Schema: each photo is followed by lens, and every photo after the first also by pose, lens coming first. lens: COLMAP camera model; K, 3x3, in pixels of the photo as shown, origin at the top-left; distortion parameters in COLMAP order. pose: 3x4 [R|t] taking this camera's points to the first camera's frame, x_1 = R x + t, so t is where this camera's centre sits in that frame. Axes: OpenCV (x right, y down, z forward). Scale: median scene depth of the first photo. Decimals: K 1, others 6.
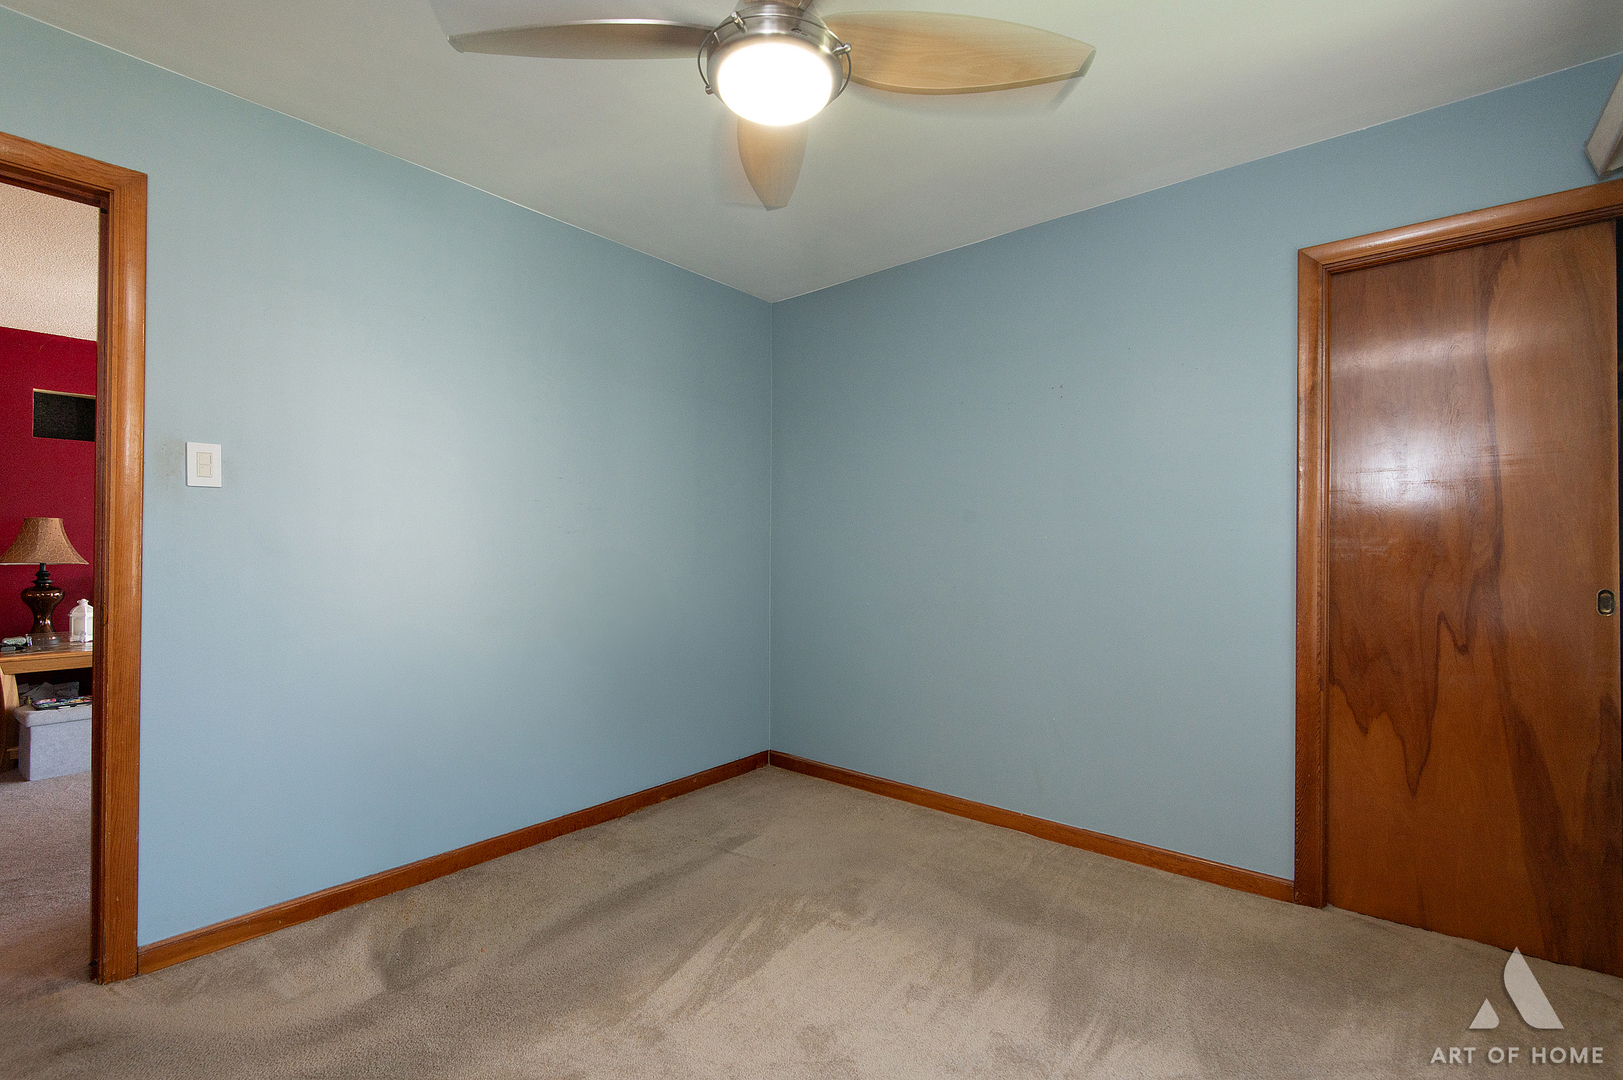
lens RADIAL K [[701.2, 0, 811.5], [0, 701.2, 540.0], [0, 0, 1]] dist [-0.000750, -0.011675]
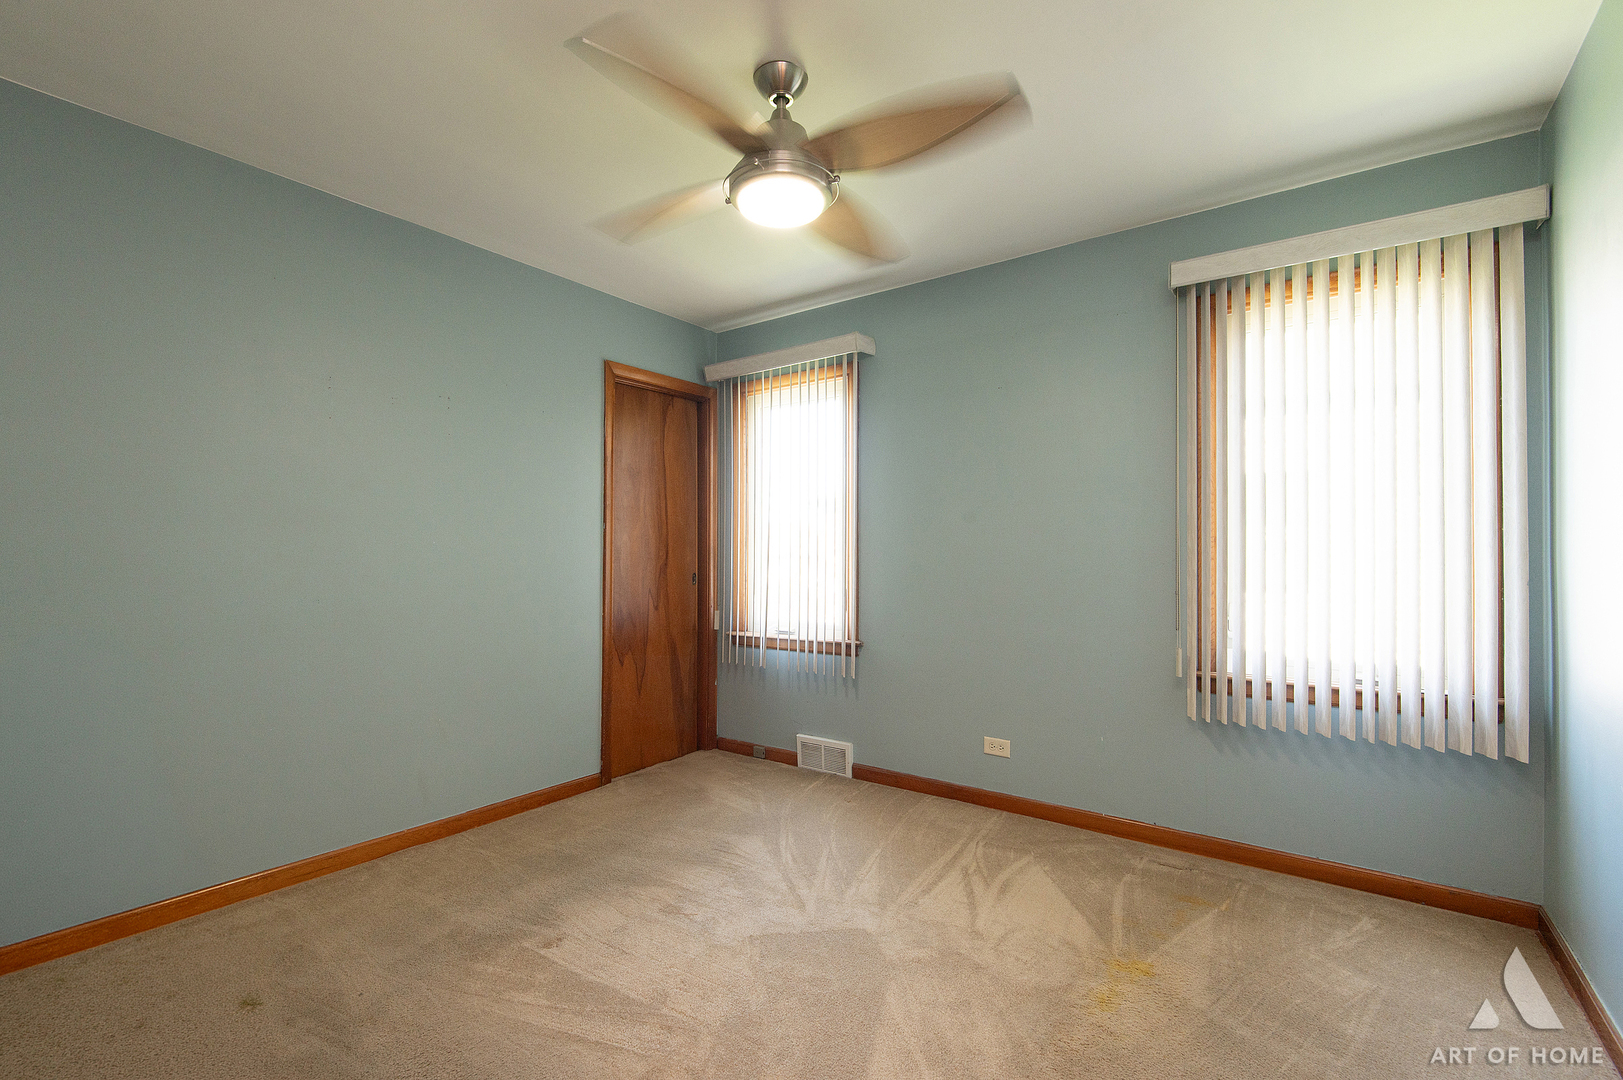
lens RADIAL K [[701.2, 0, 811.5], [0, 701.2, 540.0], [0, 0, 1]] dist [-0.000750, -0.011675]
pose [[-0.068611, 0.019964, 0.997444, -0.903870], [-0.011823, 0.999713, -0.020823, 0.009651], [-0.997573, -0.013221, -0.068355, 0.671140]]
